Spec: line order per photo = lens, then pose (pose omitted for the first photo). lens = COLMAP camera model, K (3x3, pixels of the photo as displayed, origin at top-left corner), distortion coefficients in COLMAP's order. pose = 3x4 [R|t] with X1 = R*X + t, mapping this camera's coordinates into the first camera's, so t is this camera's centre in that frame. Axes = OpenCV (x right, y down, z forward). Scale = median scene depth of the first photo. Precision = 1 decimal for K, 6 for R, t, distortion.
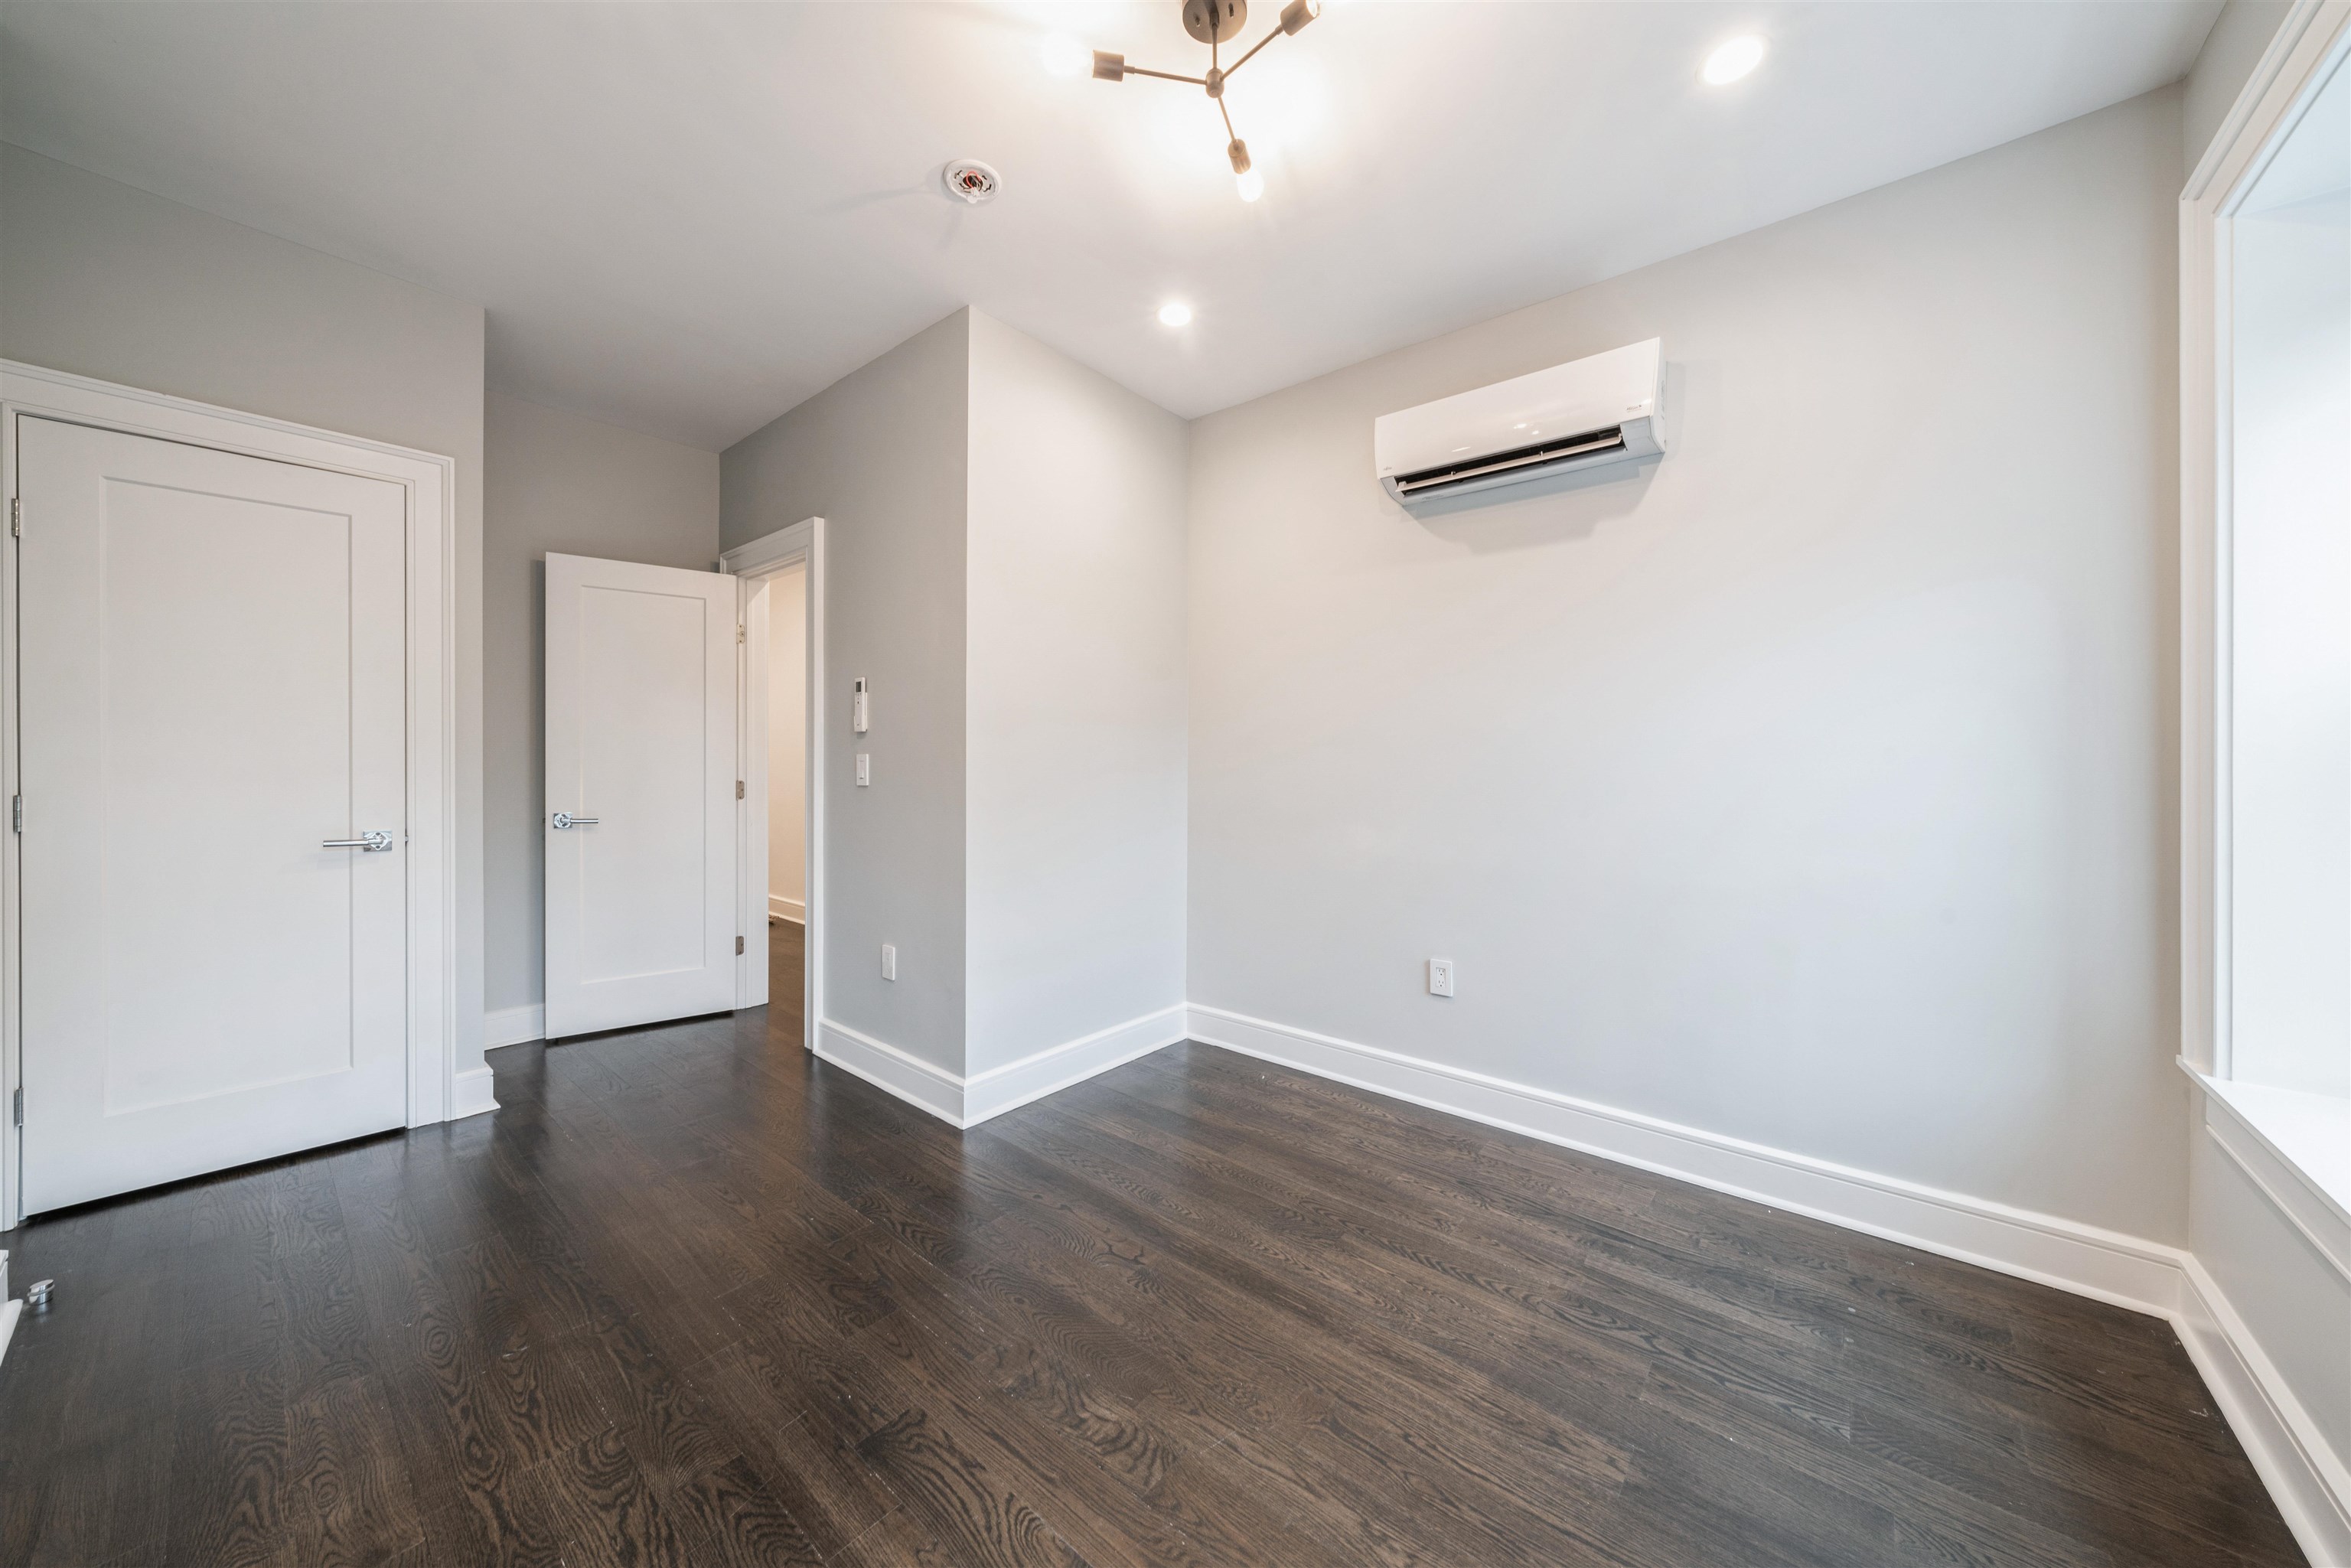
lens RADIAL K [[807.0, 0, 1172.7], [0, 807.0, 768.5], [0, 0, 1]] dist [-0.000093, -0.000008]
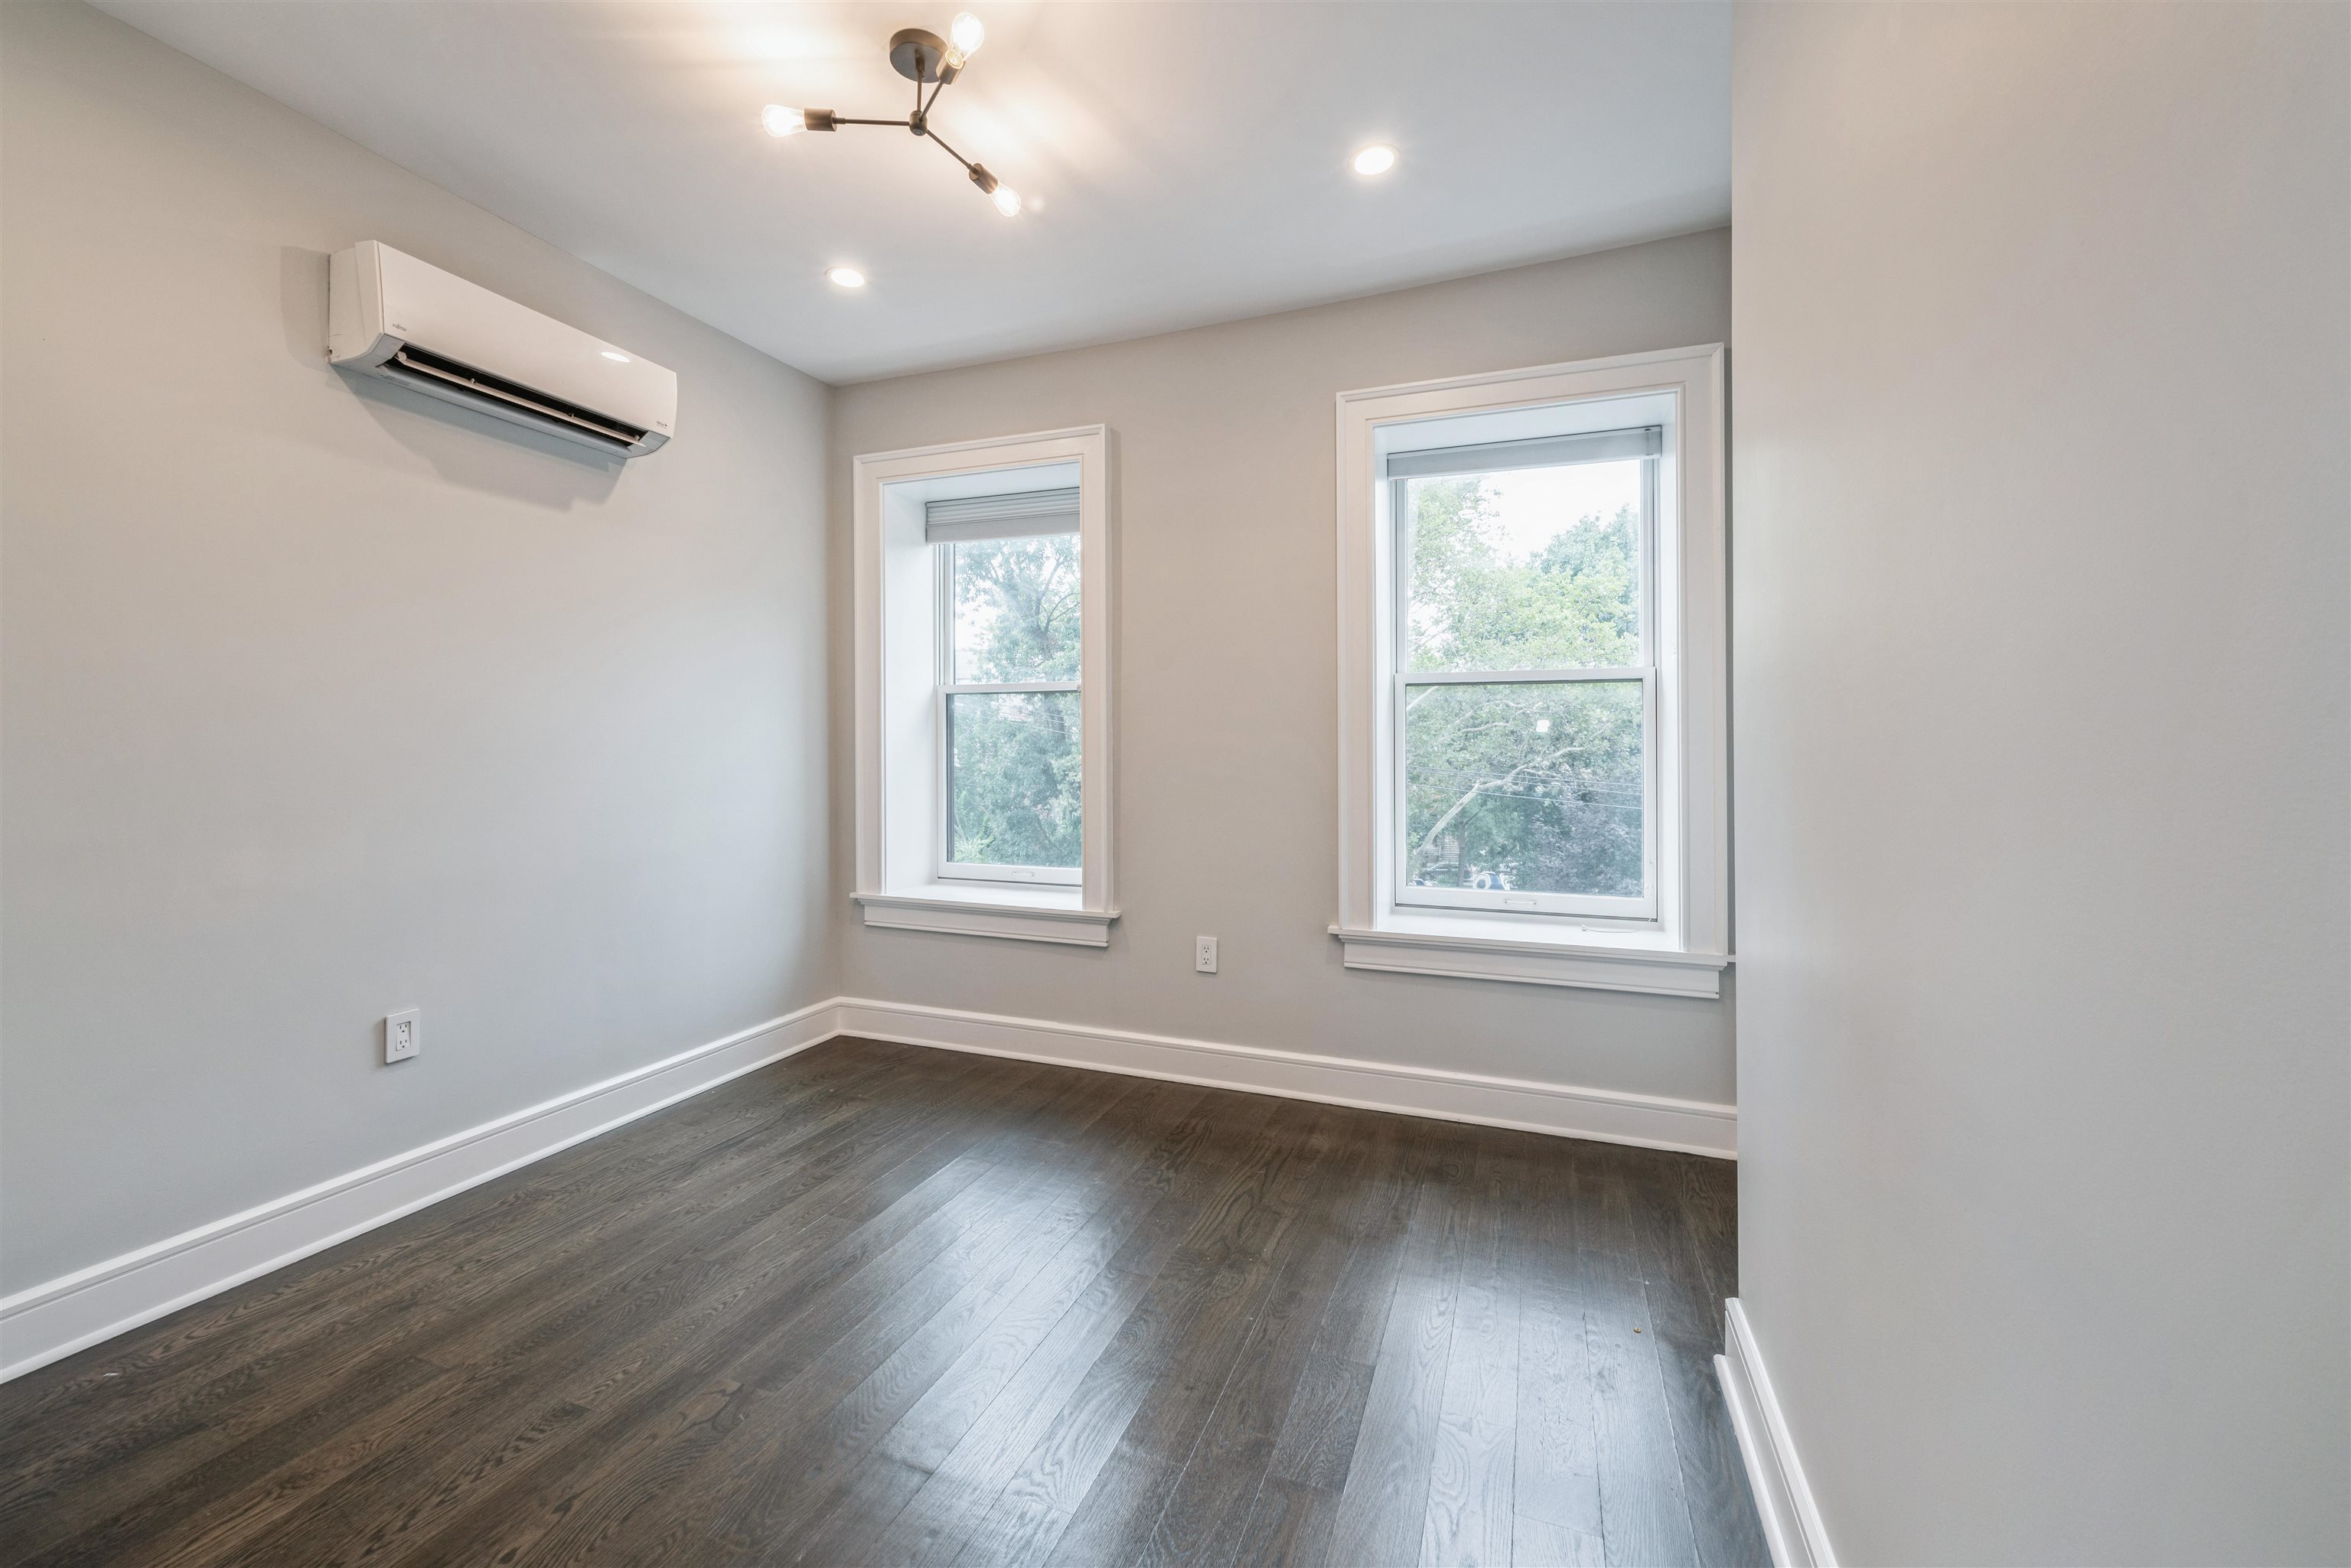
lens RADIAL K [[930.7, 0, 1170.0], [0, 930.7, 736.8], [0, 0, 1]] dist [0.001101, 0.000123]
pose [[-0.326782, 0.005262, 0.945085, -0.792611], [0.002731, 0.999986, -0.004623, -0.008920], [-0.945096, 0.001070, -0.326791, 0.693939]]
